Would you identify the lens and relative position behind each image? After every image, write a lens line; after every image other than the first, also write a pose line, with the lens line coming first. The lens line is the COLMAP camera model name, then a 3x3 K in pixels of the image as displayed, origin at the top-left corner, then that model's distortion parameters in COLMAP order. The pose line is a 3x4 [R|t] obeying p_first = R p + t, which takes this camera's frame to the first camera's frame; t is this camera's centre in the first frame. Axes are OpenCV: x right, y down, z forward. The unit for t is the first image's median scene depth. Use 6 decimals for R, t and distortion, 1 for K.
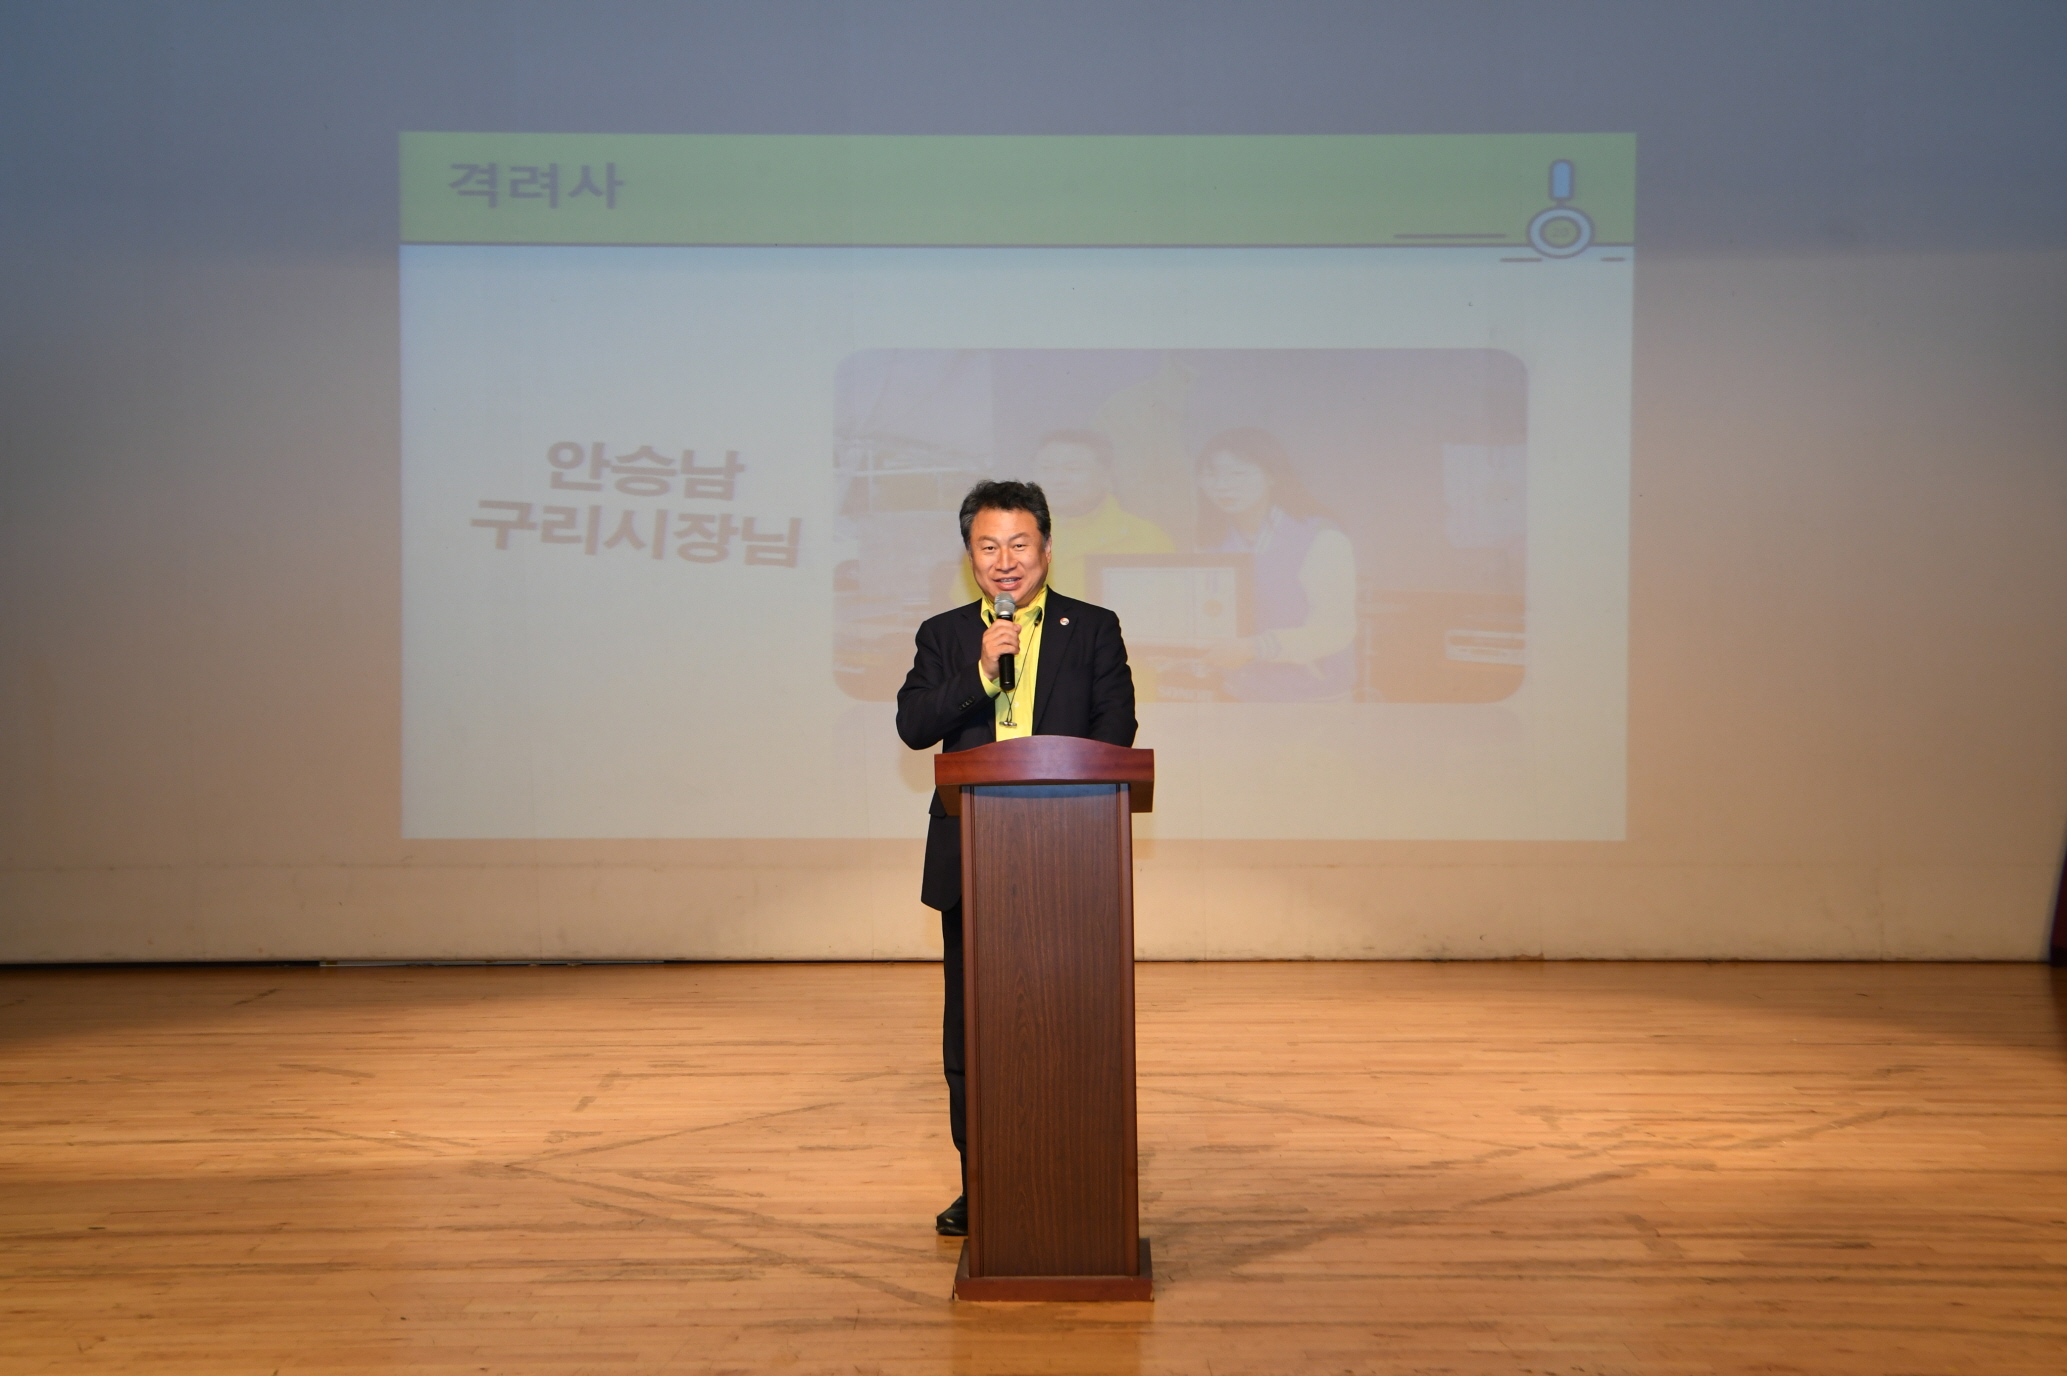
lens RADIAL K [[2521.1, 0, 1034.9], [0, 2521.1, 706.5], [0, 0, 1]] dist [0.122491, 0.000000]
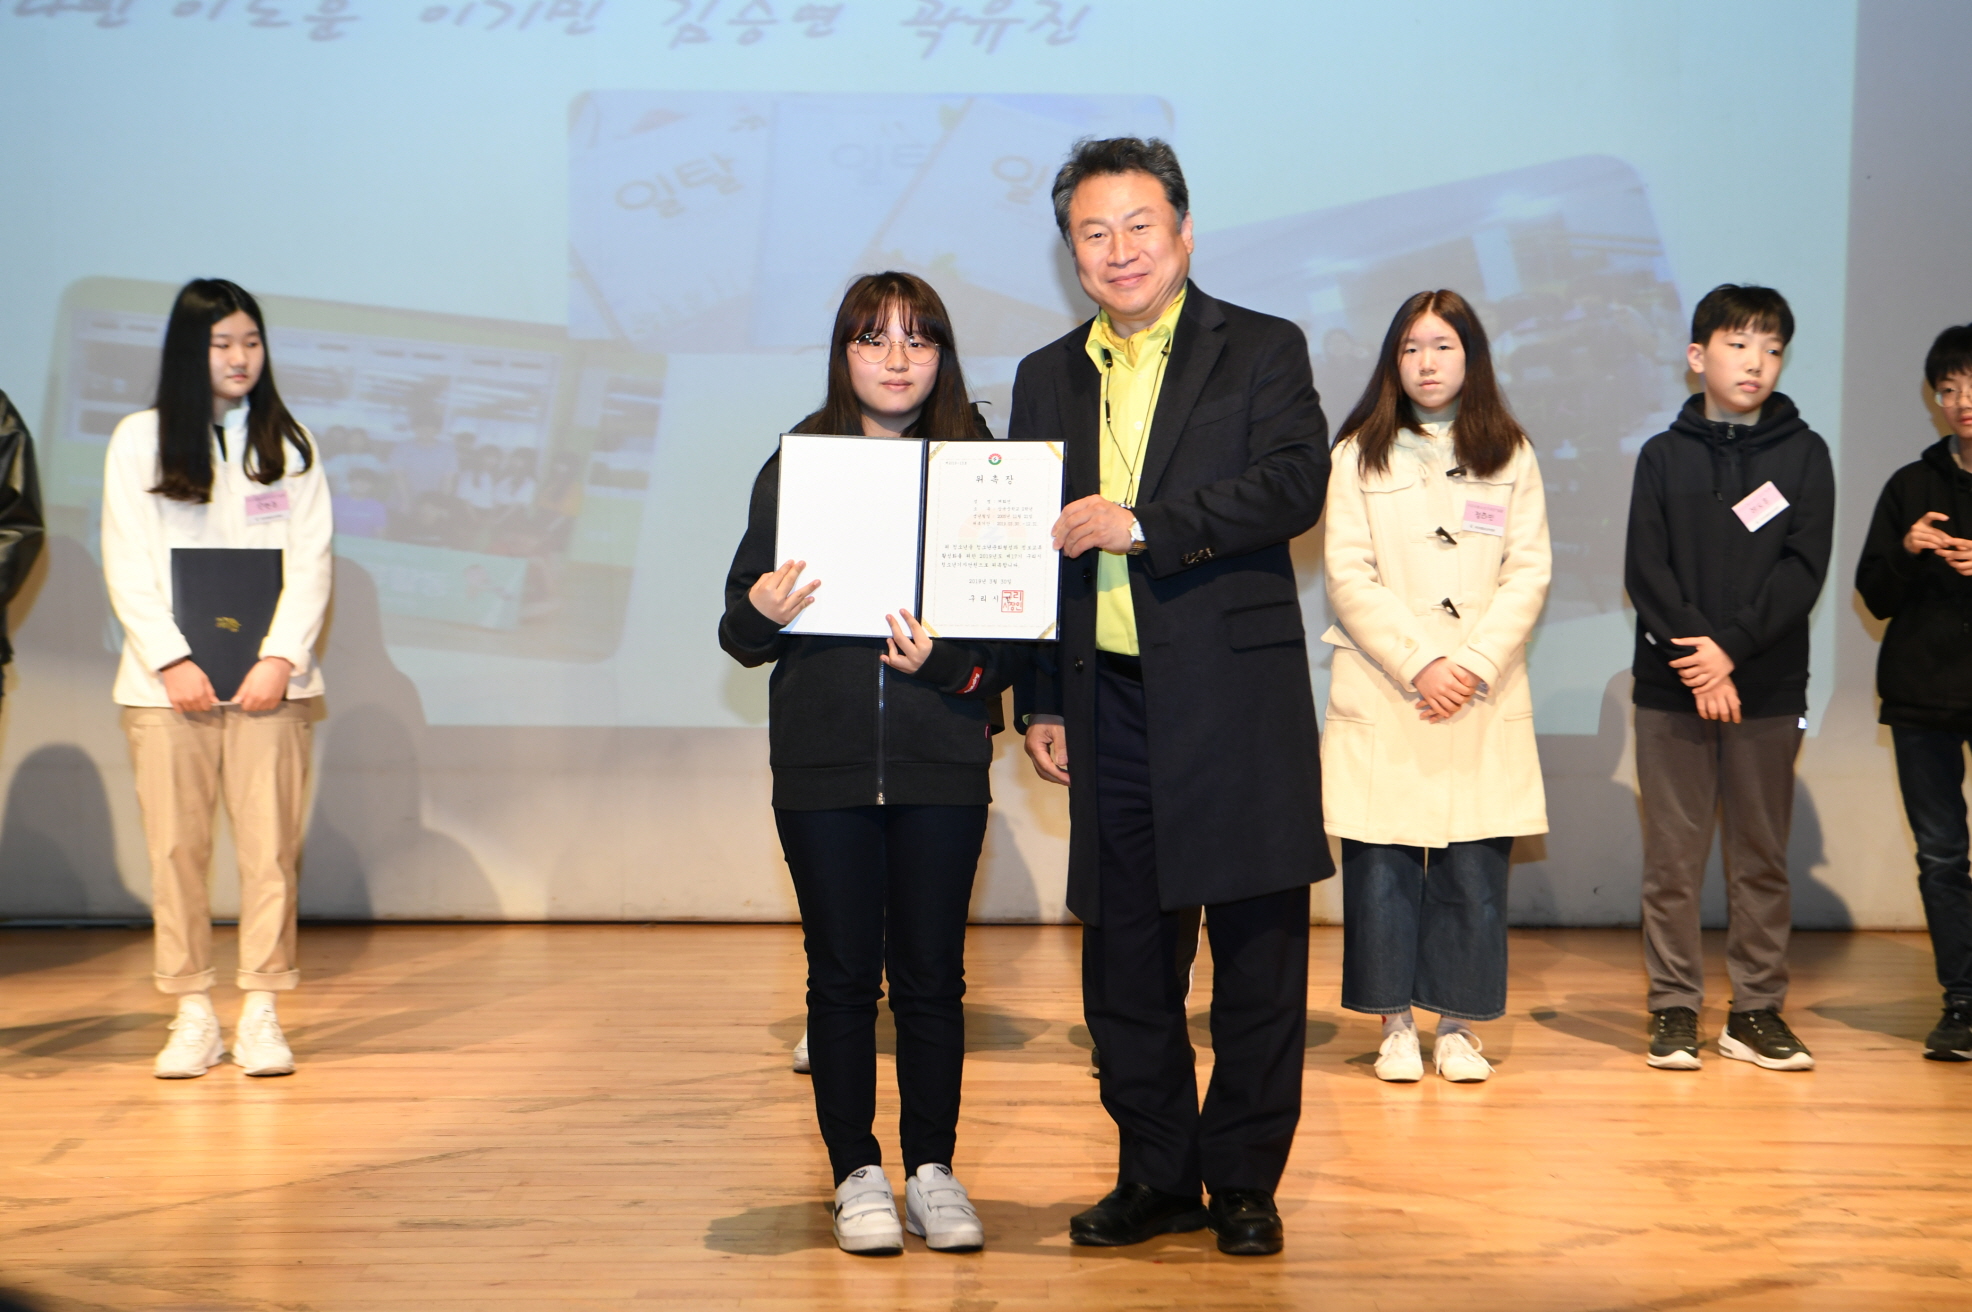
lens RADIAL K [[3690.1, 0, 983.1], [0, 3690.1, 662.8], [0, 0, 1]] dist [0.301612, 0.000000]
pose [[0.999973, 0.006569, -0.003322, 0.038974], [-0.006488, 0.999692, 0.023936, 0.019426], [0.003478, -0.023913, 0.999708, 0.117842]]
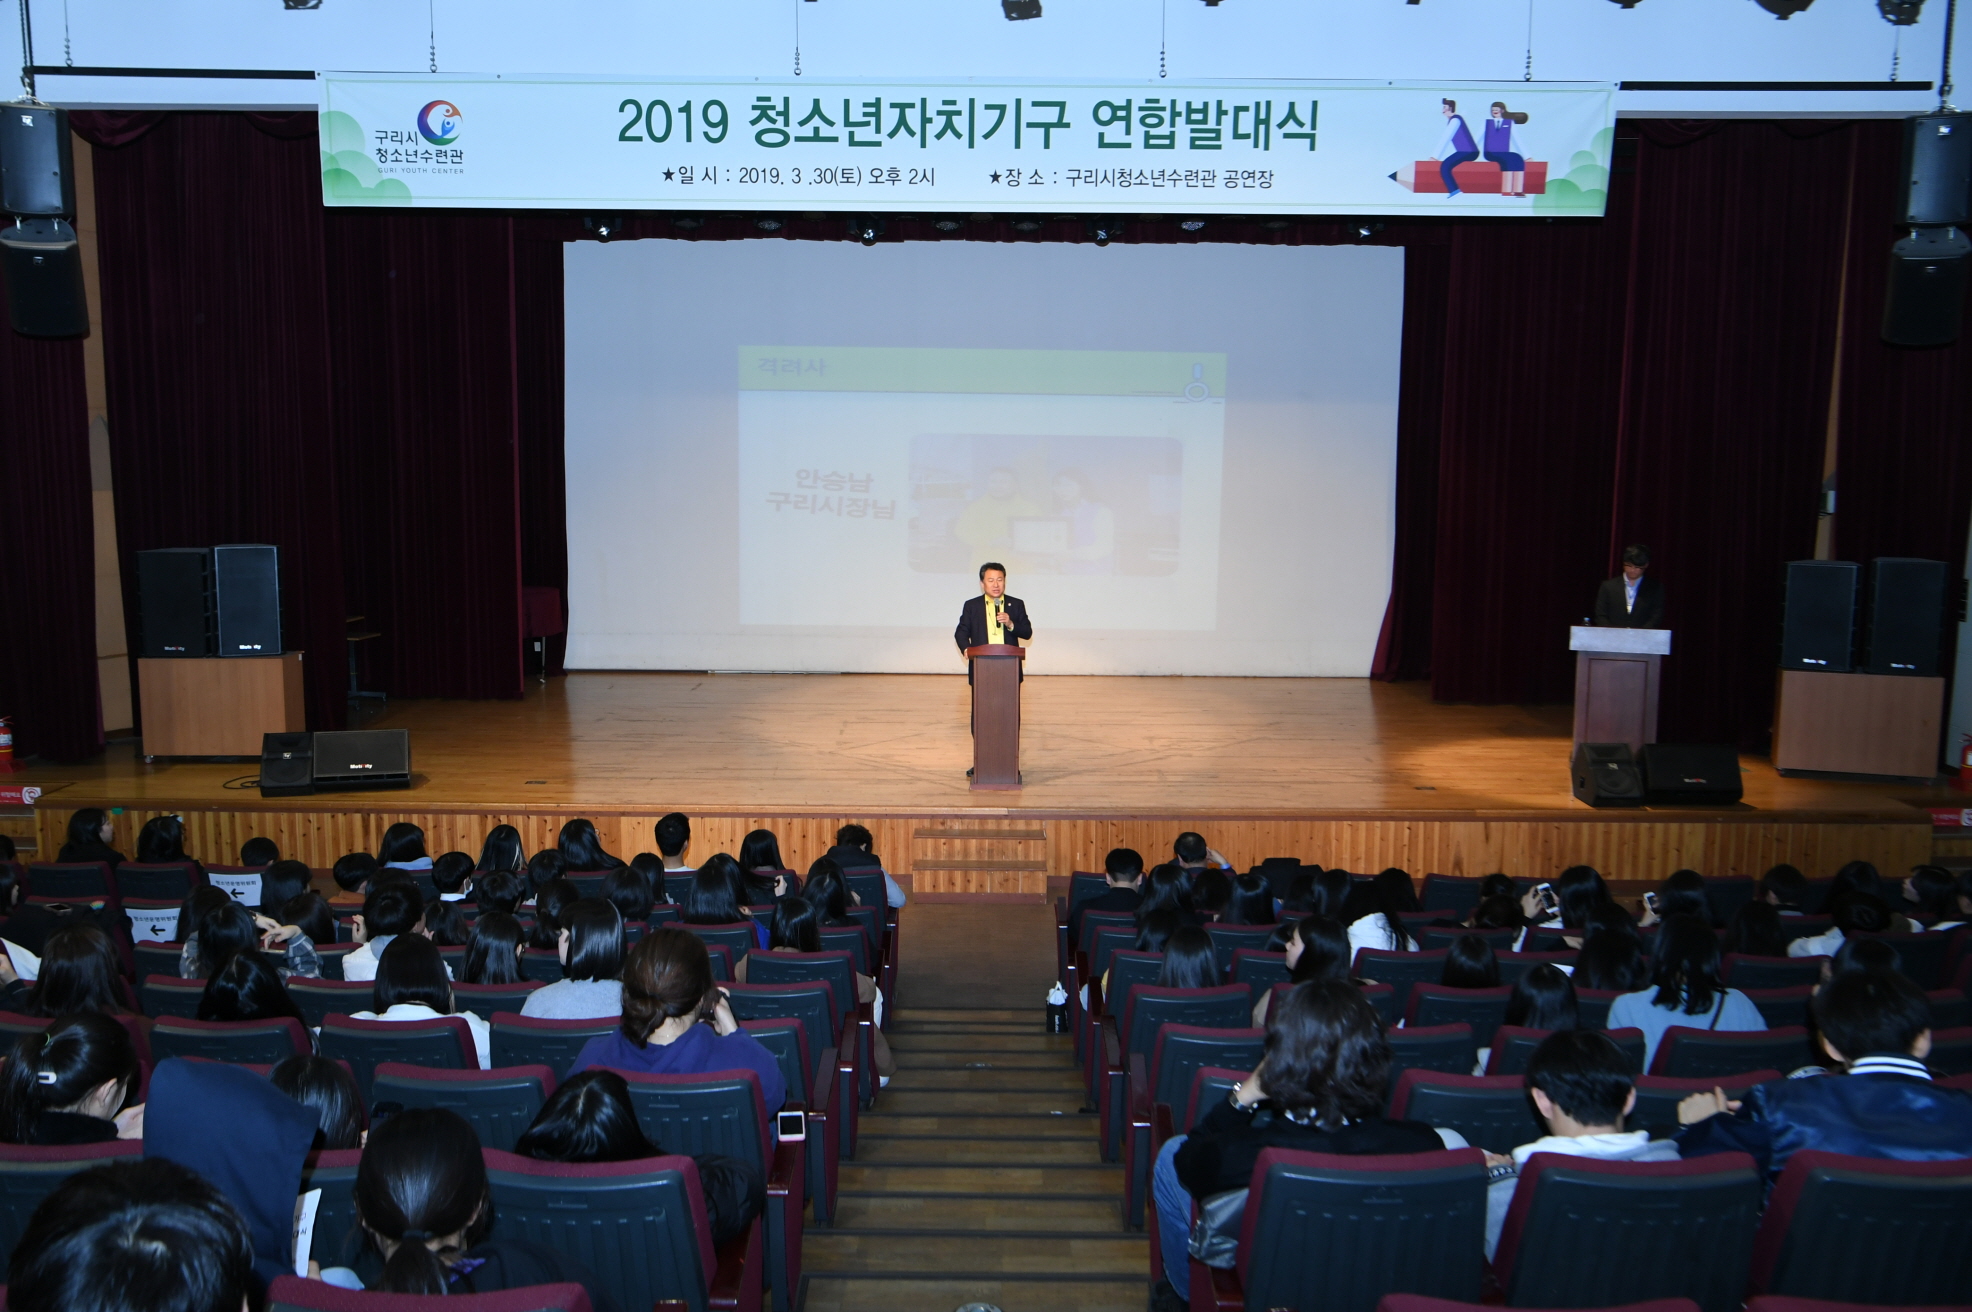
lens RADIAL K [[1719.9, 0, 976.6], [0, 1719.9, 664.4], [0, 0, 1]] dist [-0.038470, 0.044816]
pose [[0.999932, 0.011097, 0.003606, -0.022072], [-0.011474, 0.991291, 0.131188, -0.193198], [-0.002119, -0.131220, 0.991351, -1.016851]]
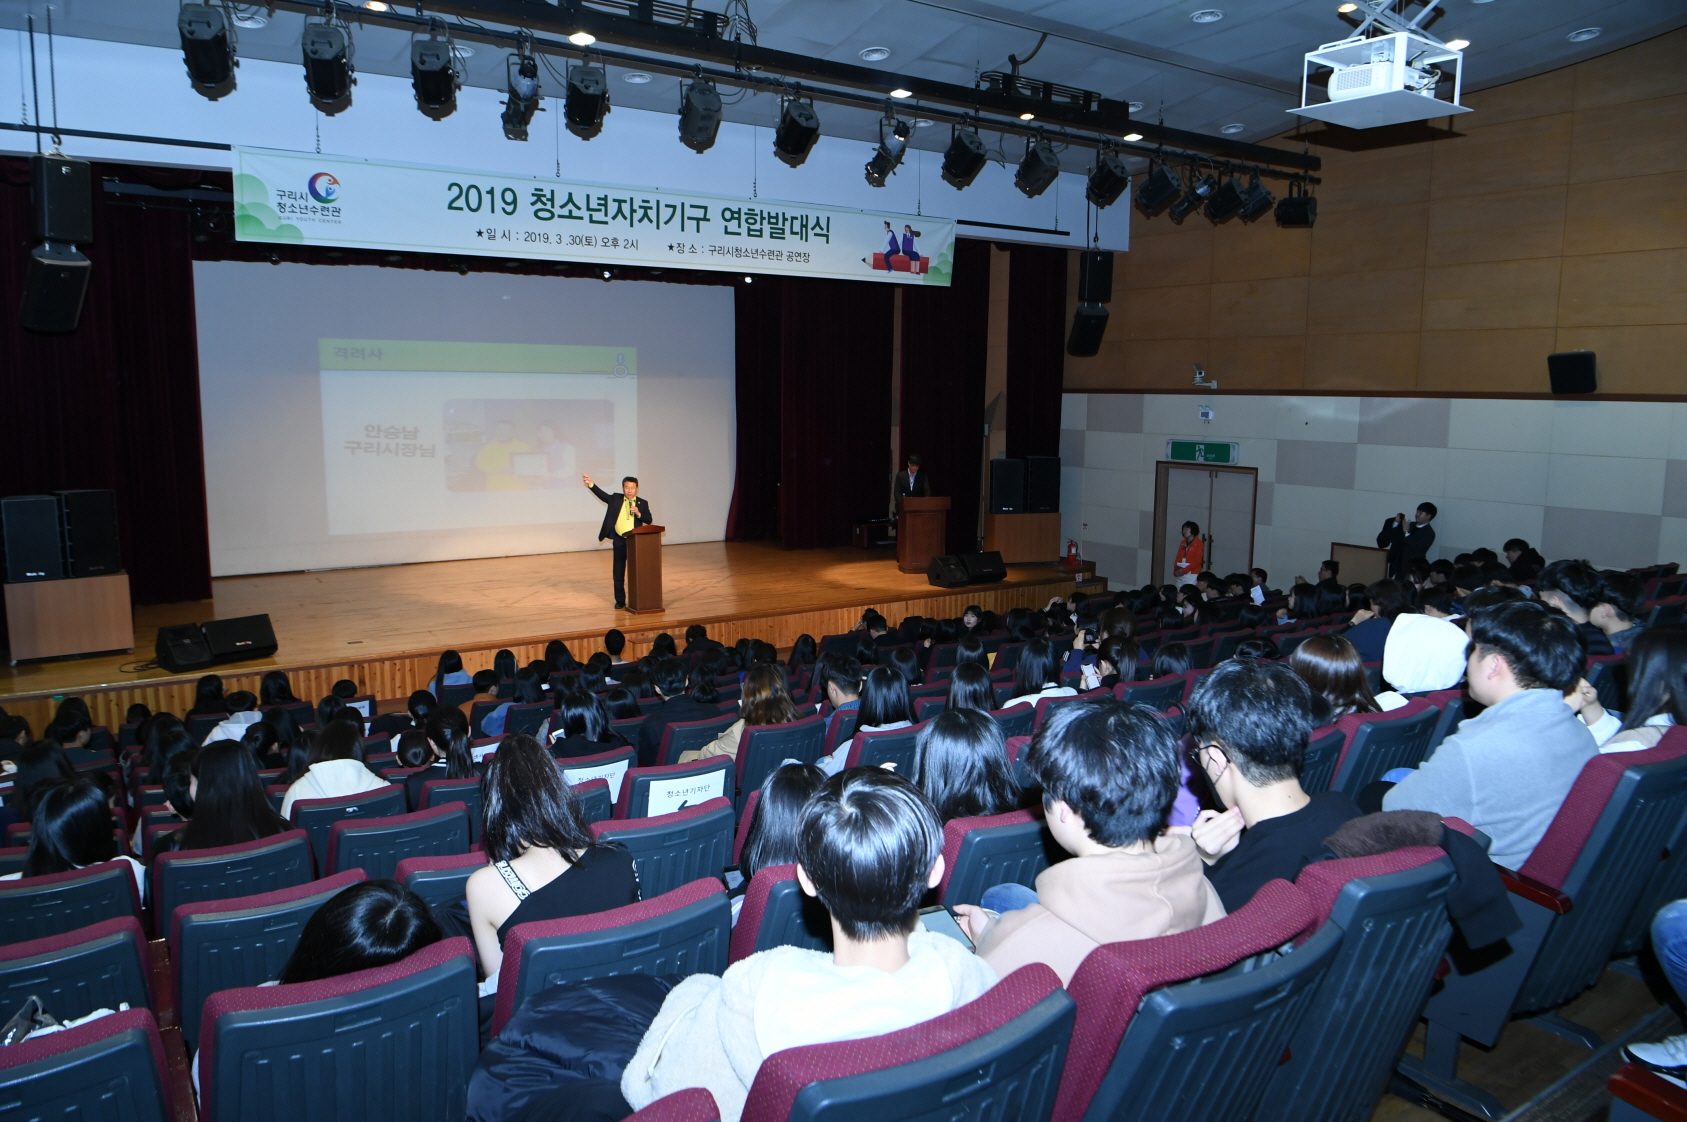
lens RADIAL K [[1190.4, 0, 844.7], [0, 1190.4, 569.7], [0, 0, 1]] dist [-0.078281, 0.008017]
pose [[0.822990, -0.074591, 0.563138, -0.823936], [-0.005658, 0.990216, 0.139428, -0.191515], [-0.568028, -0.117934, 0.814515, -1.103403]]
